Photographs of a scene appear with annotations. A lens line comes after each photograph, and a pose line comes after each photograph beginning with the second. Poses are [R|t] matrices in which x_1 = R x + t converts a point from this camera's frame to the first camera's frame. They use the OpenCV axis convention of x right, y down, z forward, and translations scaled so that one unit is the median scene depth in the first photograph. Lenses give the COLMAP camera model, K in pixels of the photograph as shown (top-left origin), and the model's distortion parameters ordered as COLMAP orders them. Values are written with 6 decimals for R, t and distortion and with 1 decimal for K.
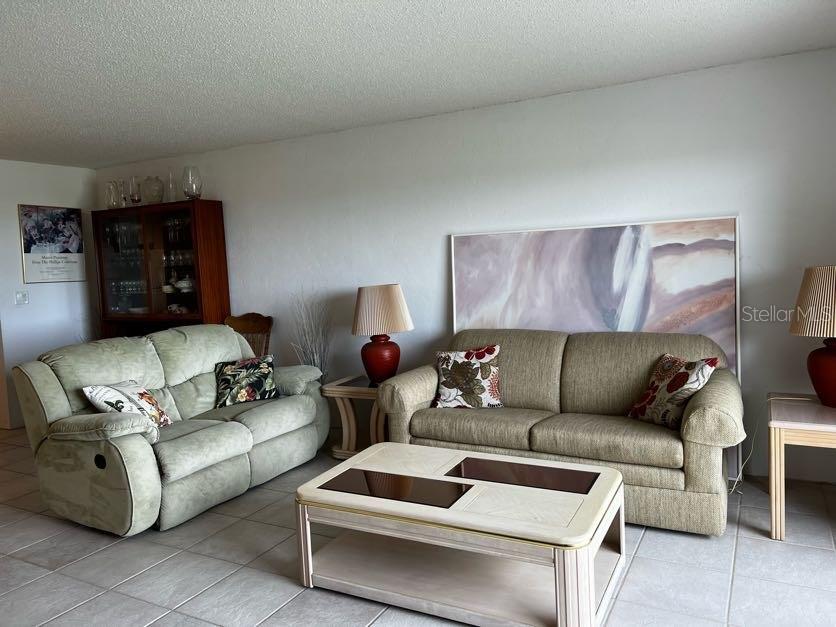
lens RADIAL K [[626.7, 0, 420.0], [0, 626.7, 312.8], [0, 0, 1]] dist [0.056200, -0.022917]
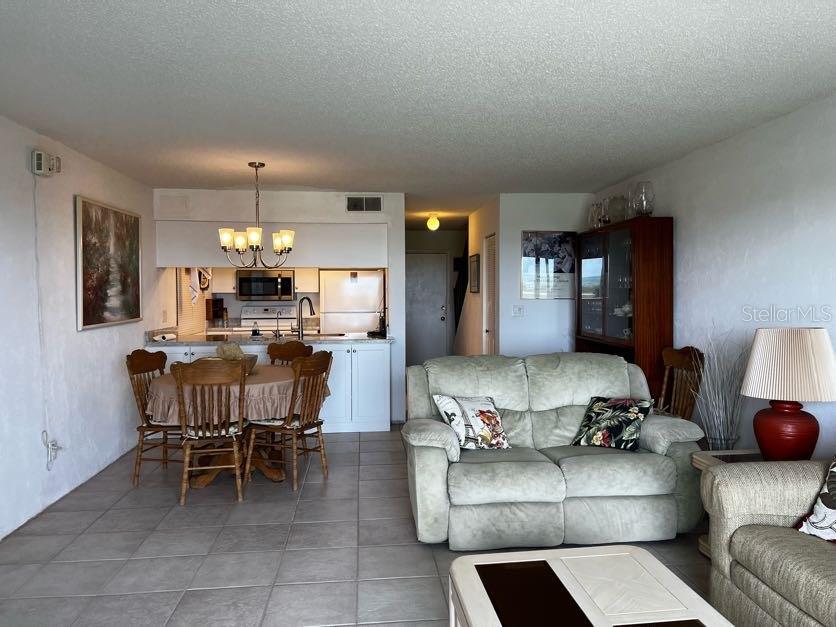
lens RADIAL K [[626.7, 0, 425.9], [0, 626.7, 309.1], [0, 0, 1]] dist [0.056200, -0.022917]
pose [[0.574041, 0.066690, -0.816106, 0.288872], [-0.092992, 0.995539, 0.015943, -0.040447], [0.813529, 0.066739, 0.577682, 0.284055]]
